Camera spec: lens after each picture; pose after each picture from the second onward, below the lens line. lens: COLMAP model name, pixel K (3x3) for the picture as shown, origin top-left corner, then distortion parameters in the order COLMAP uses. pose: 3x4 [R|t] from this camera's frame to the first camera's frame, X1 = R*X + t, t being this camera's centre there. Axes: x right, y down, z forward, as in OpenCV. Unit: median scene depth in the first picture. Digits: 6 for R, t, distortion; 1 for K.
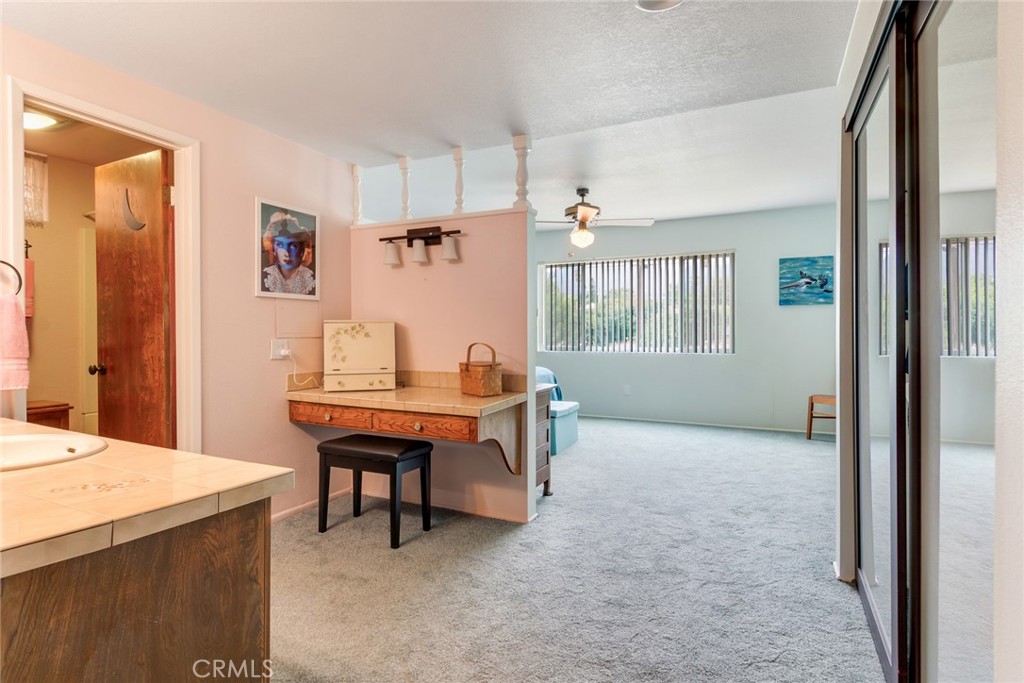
lens RADIAL K [[549.2, 0, 510.1], [0, 549.2, 337.4], [0, 0, 1]] dist [-0.000137, -0.004904]
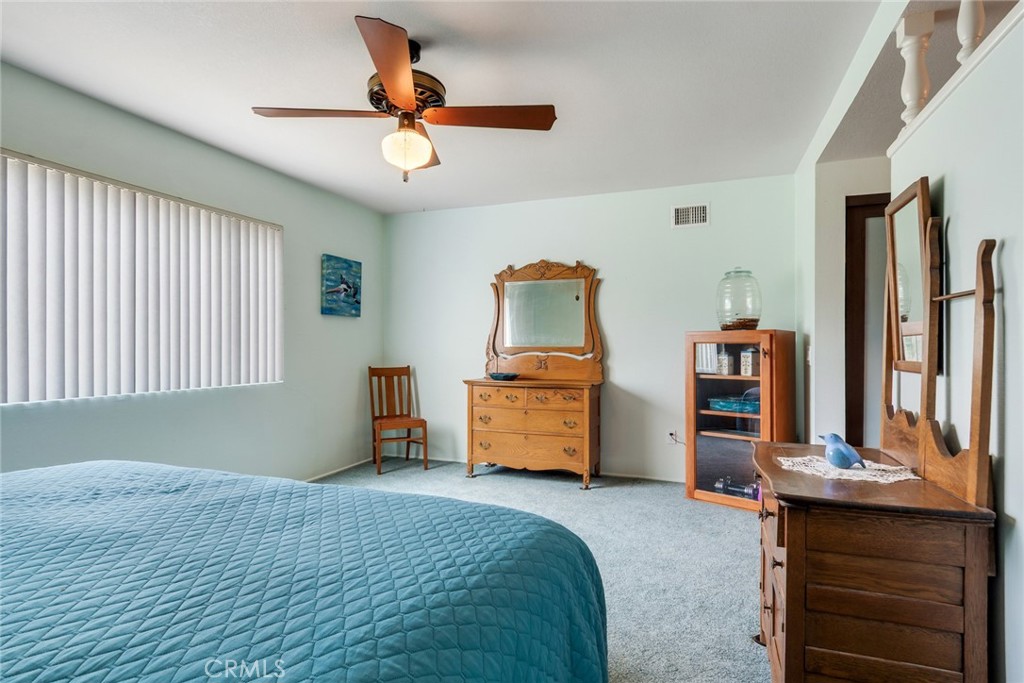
lens RADIAL K [[549.2, 0, 510.5], [0, 549.2, 344.4], [0, 0, 1]] dist [-0.000137, -0.004904]
pose [[-0.089936, 0.002964, 0.995943, -0.307306], [0.002995, 0.999992, -0.002706, -0.013622], [-0.995943, 0.002740, -0.089944, 0.823383]]
